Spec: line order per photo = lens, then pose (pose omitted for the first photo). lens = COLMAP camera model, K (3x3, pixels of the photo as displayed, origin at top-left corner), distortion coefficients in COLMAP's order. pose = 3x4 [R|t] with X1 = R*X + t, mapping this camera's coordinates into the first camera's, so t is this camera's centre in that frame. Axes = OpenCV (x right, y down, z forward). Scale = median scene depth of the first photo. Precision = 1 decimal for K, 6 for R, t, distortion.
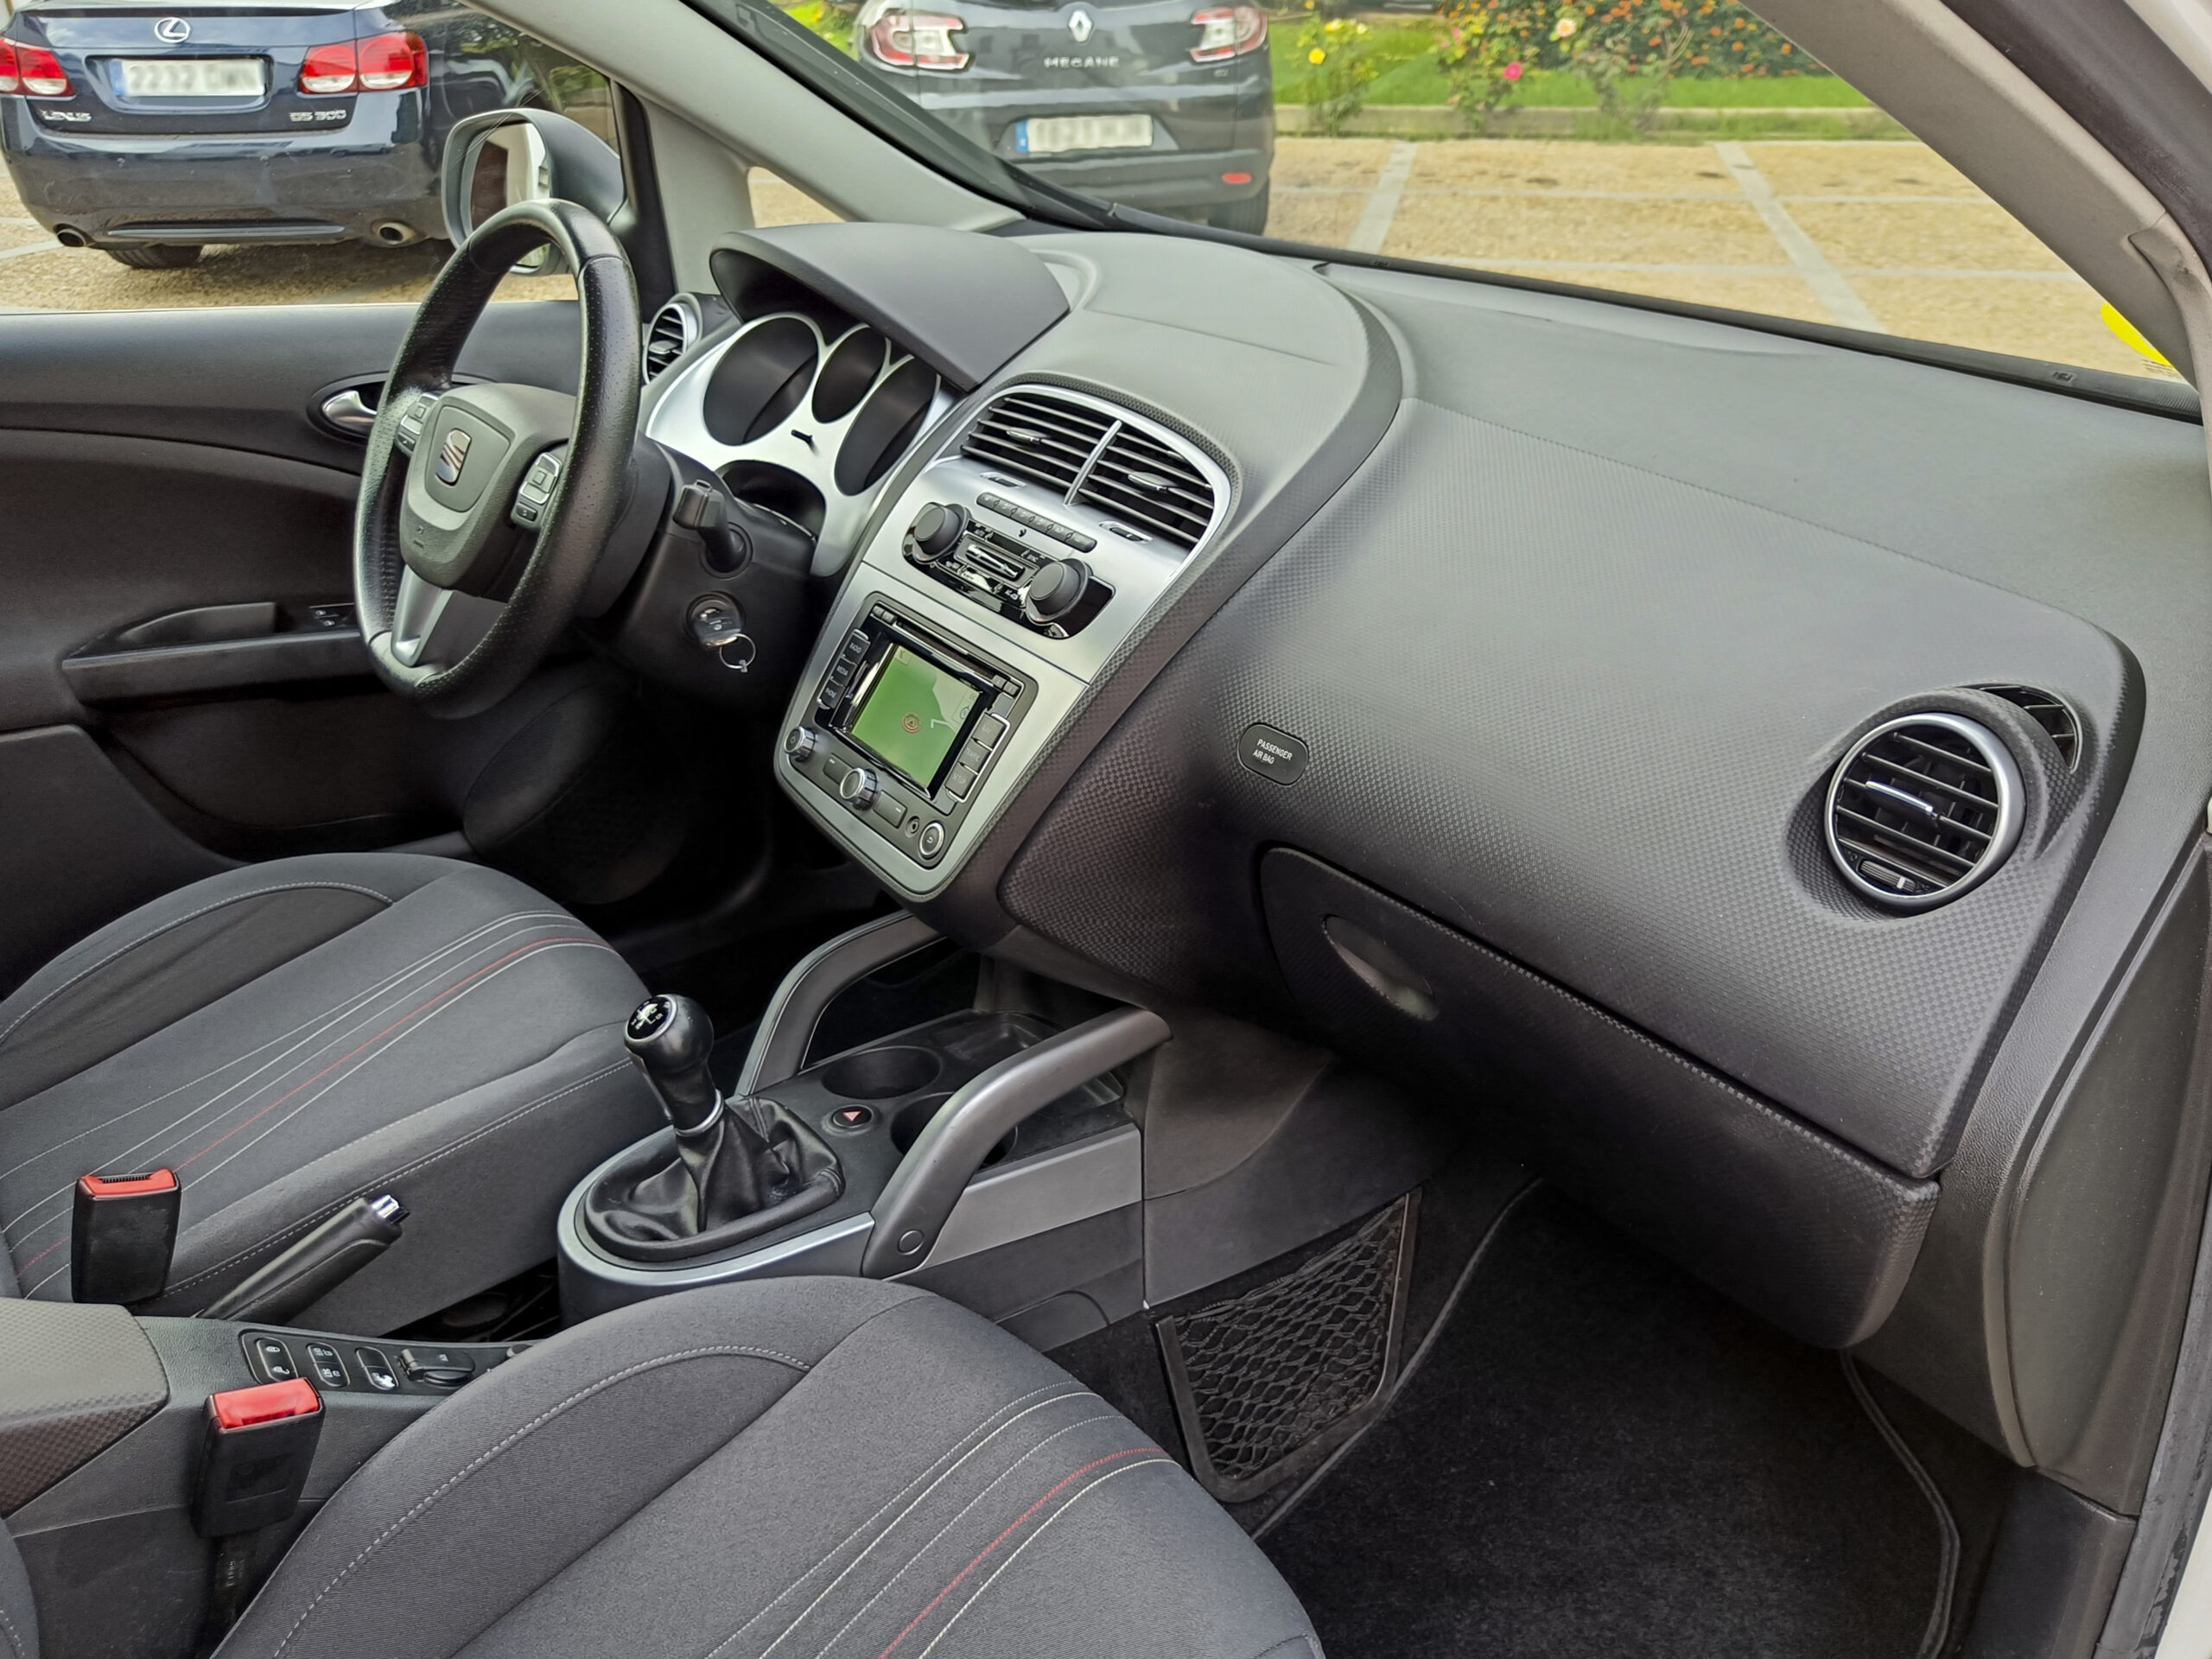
lens RADIAL K [[1763.1, 0, 1188.5], [0, 1763.1, 780.8], [0, 0, 1]] dist [0.003455, -0.006286]
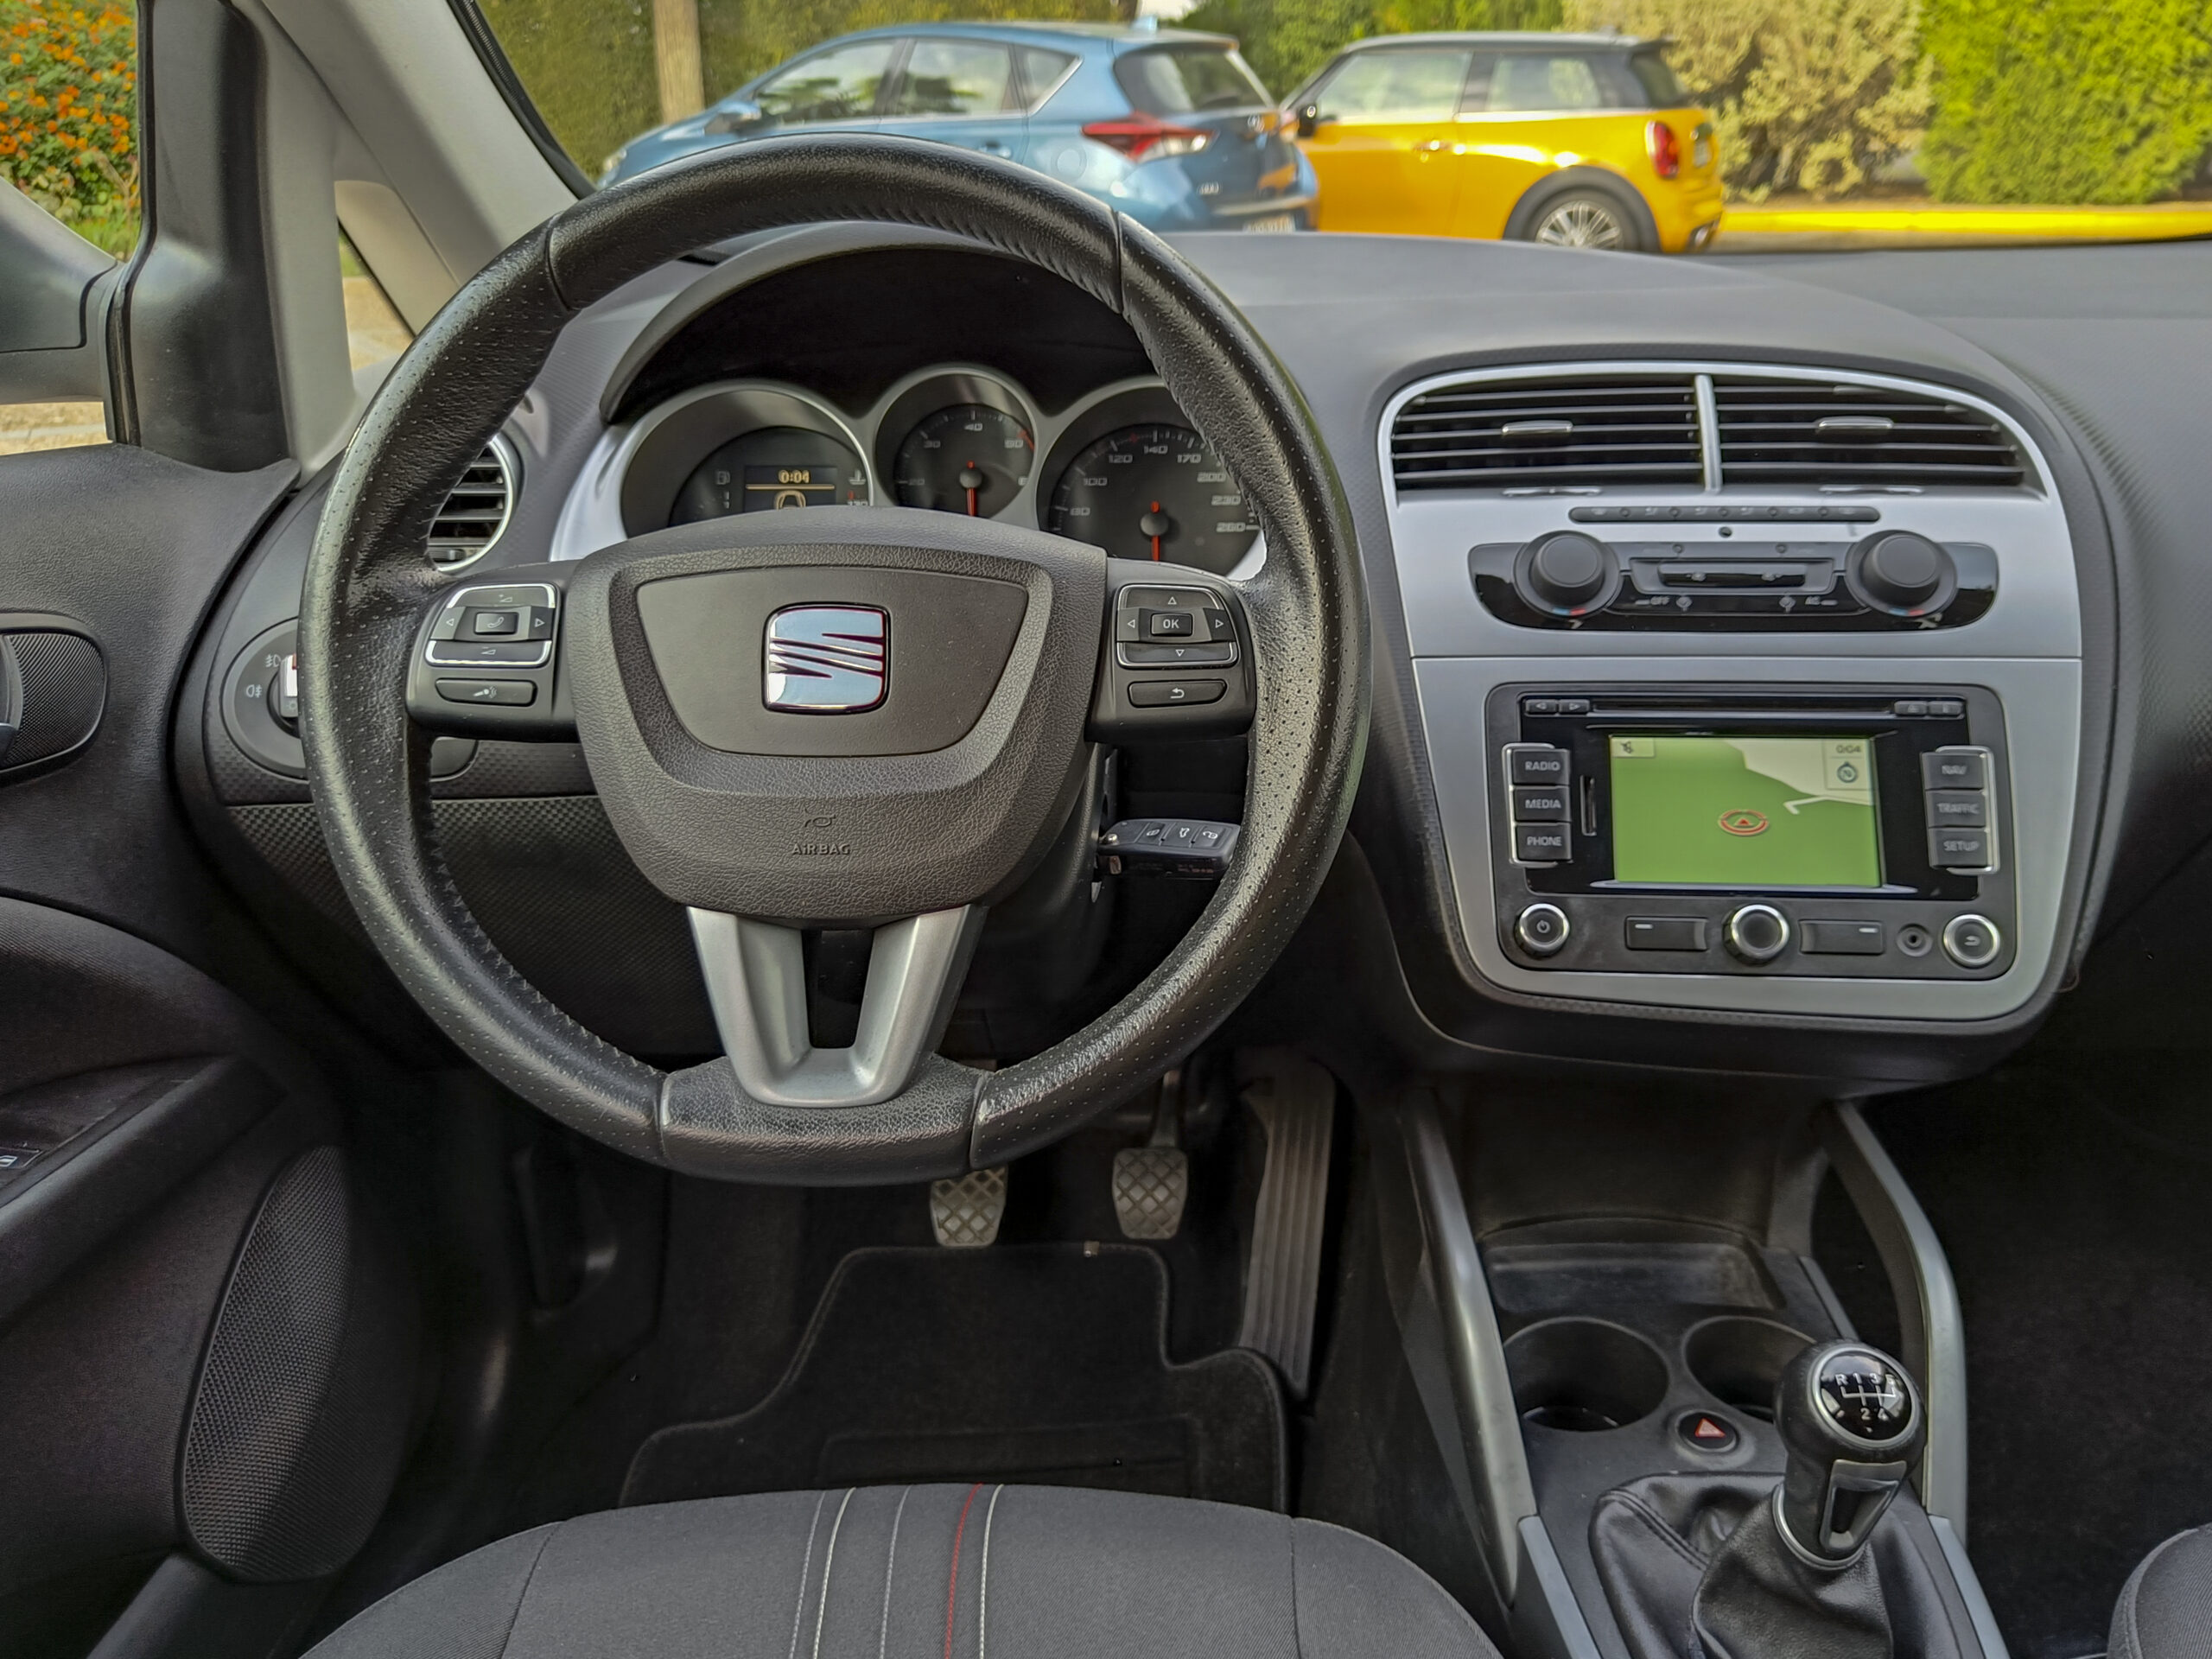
lens RADIAL K [[1691.6, 0, 1183.2], [0, 1691.6, 796.4], [0, 0, 1]] dist [0.037707, 0.032891]
pose [[0.666570, -0.289595, 0.686891, -0.648361], [0.329353, 0.941050, 0.077139, -0.141834], [-0.668738, 0.174811, 0.722655, 0.562205]]
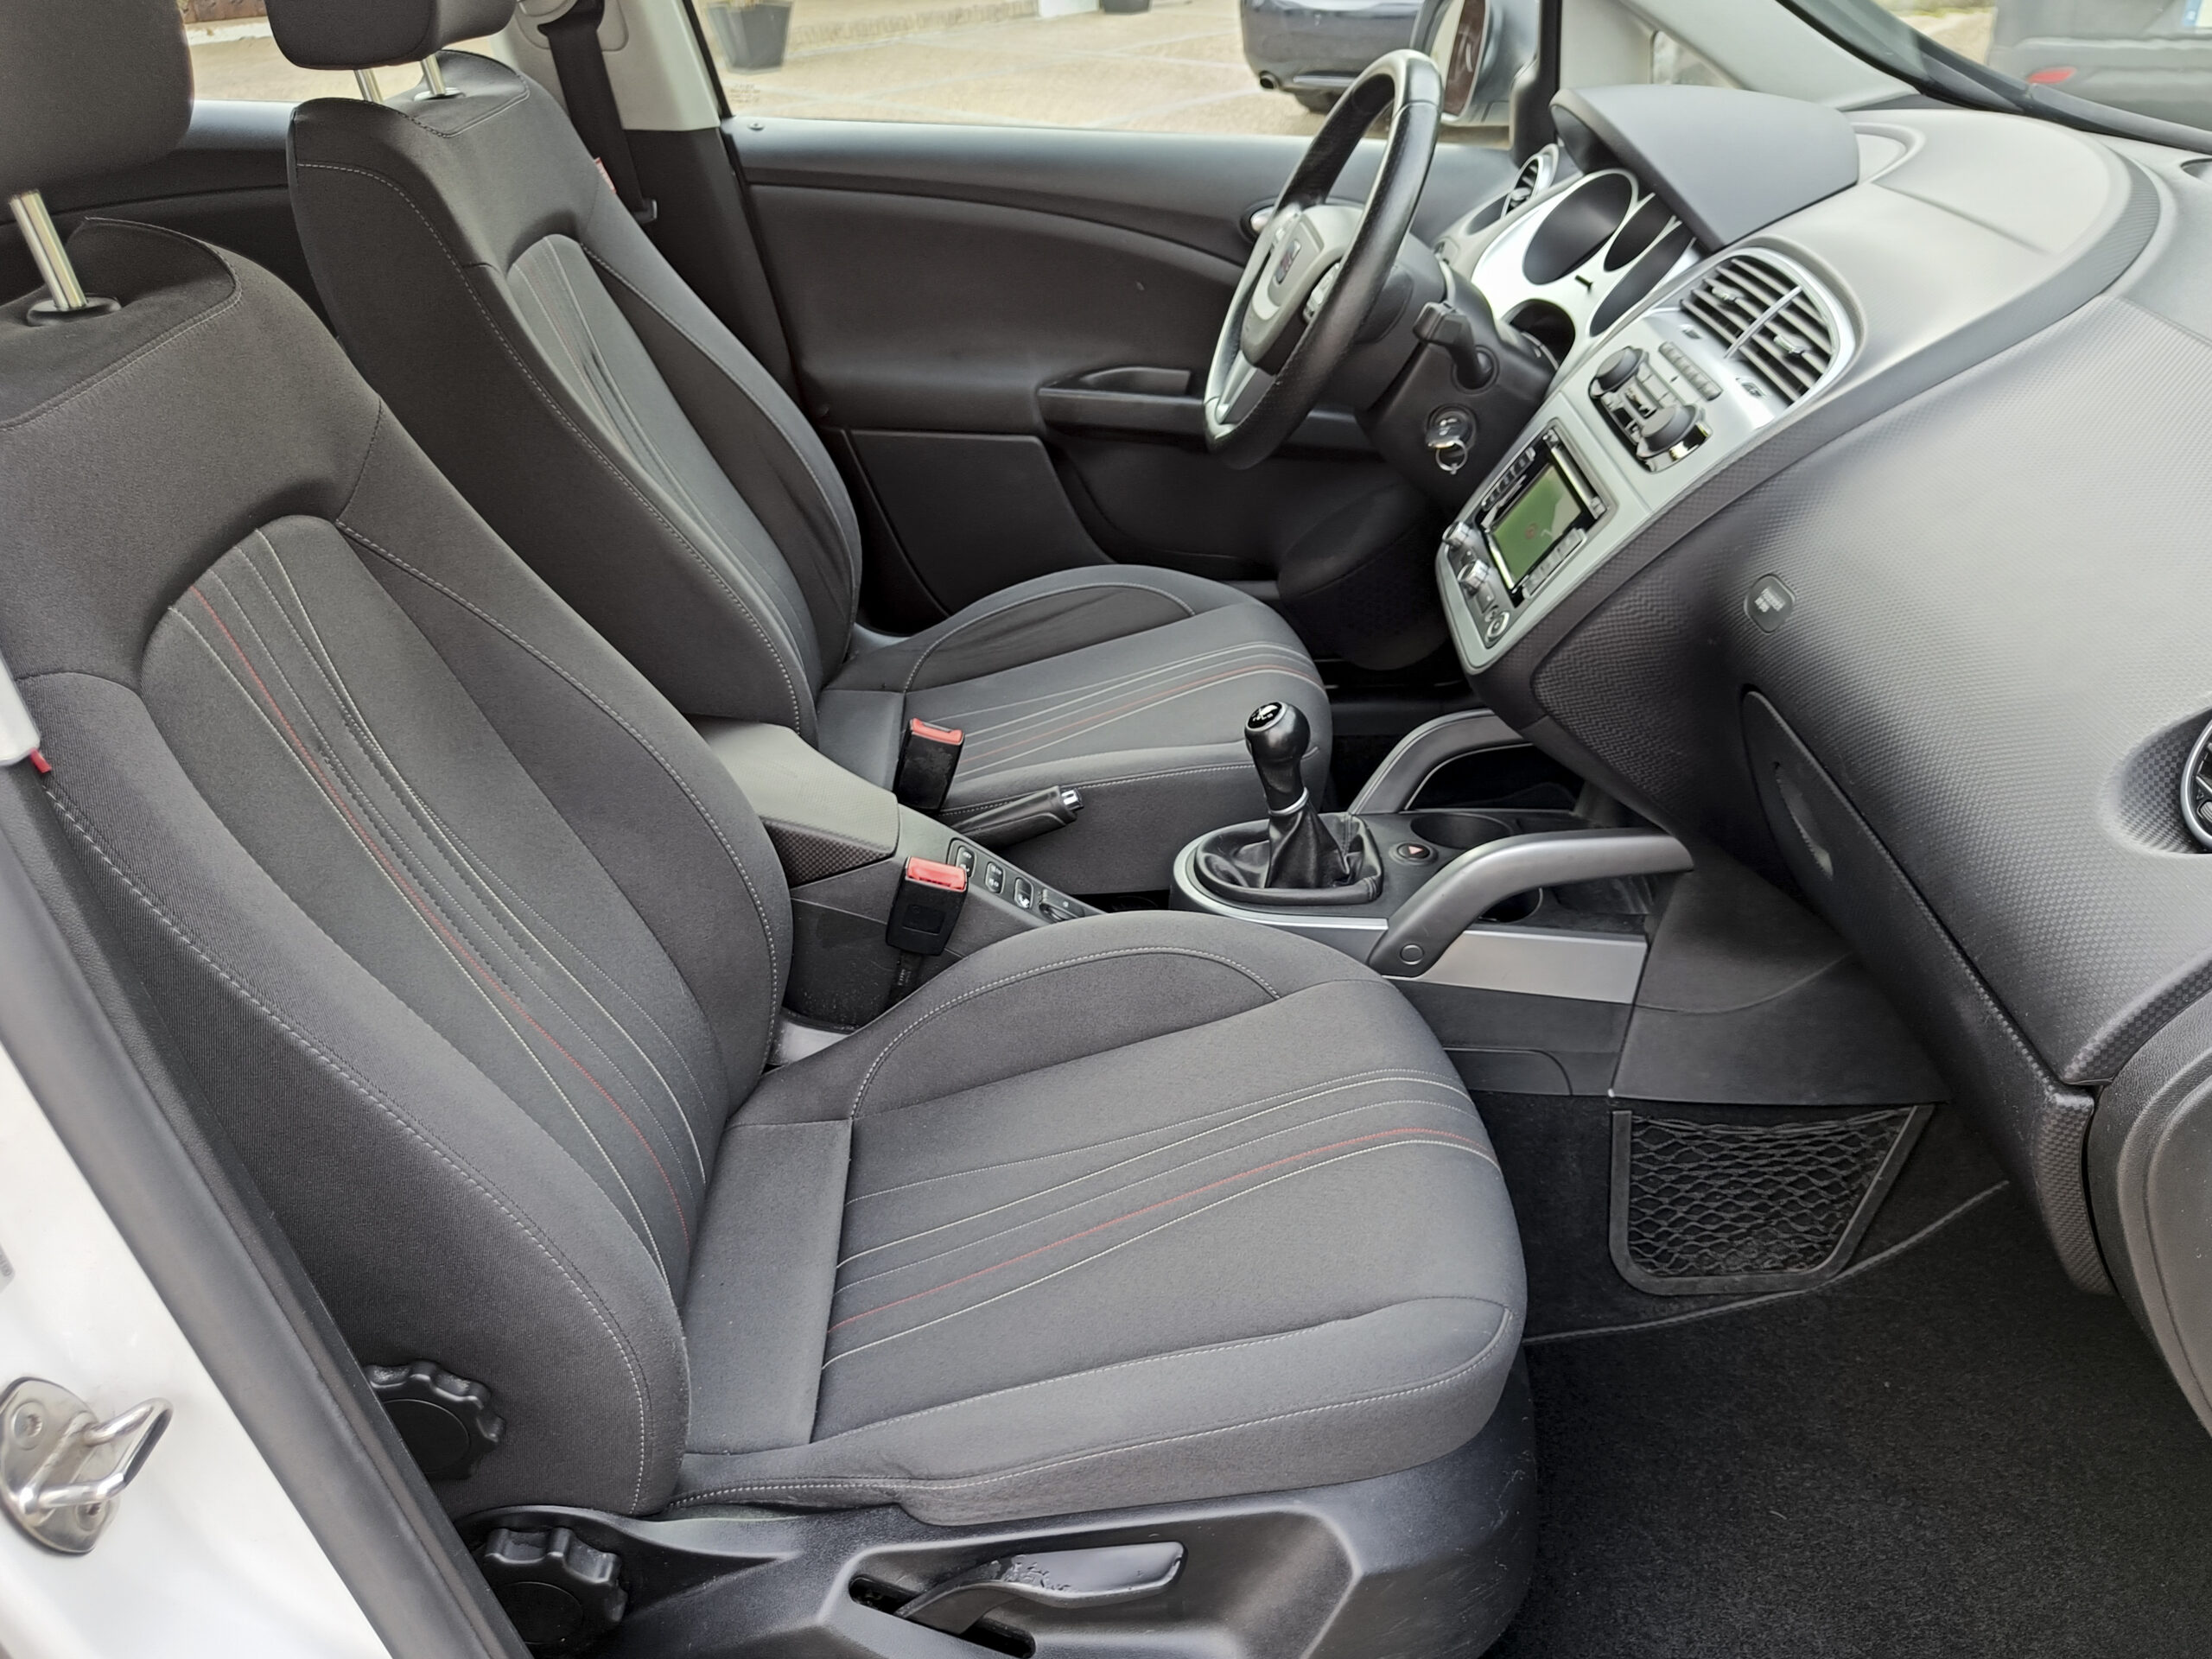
lens RADIAL K [[1621.8, 0, 1043.5], [0, 1621.8, 826.4], [0, 0, 1]] dist [-0.008339, 0.010427]
pose [[0.782119, 0.299812, -0.546262, 0.197644], [-0.231993, 0.953724, 0.191286, 0.019380], [0.578333, -0.022879, 0.815480, -0.049787]]
